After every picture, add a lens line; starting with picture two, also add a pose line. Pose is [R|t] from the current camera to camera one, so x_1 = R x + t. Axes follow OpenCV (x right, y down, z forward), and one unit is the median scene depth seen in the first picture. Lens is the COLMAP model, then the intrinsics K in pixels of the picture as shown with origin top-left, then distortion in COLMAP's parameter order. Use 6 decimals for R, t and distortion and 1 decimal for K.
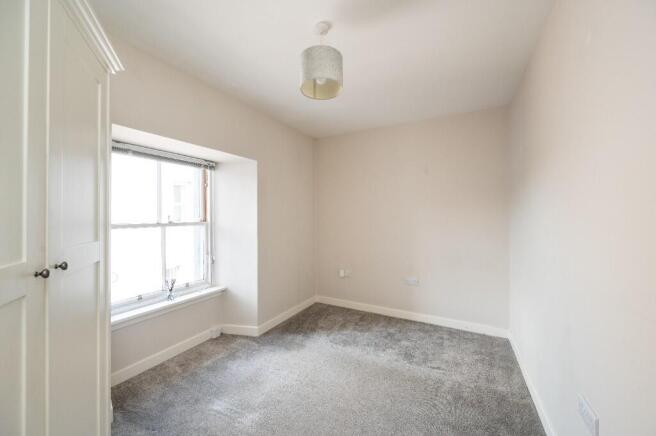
lens RADIAL K [[259.0, 0, 328.9], [0, 259.0, 215.3], [0, 0, 1]] dist [-0.001459, -0.000642]
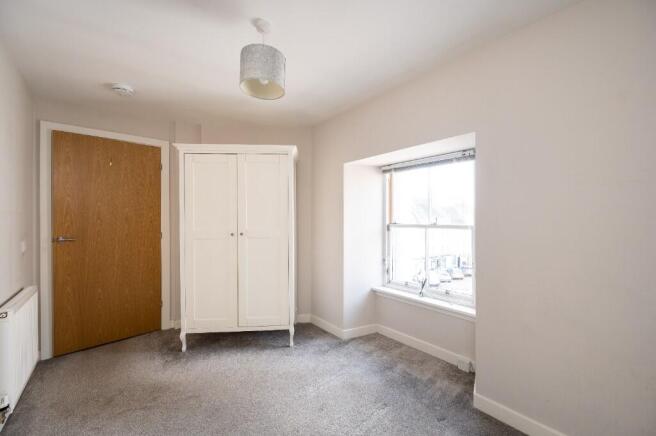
lens RADIAL K [[259.0, 0, 328.3], [0, 259.0, 218.9], [0, 0, 1]] dist [-0.001459, -0.000642]
pose [[-0.378503, 0.002856, -0.925596, 0.504223], [0.008449, 0.999964, -0.000369, 0.003031], [0.925562, -0.007960, -0.378513, 1.012699]]
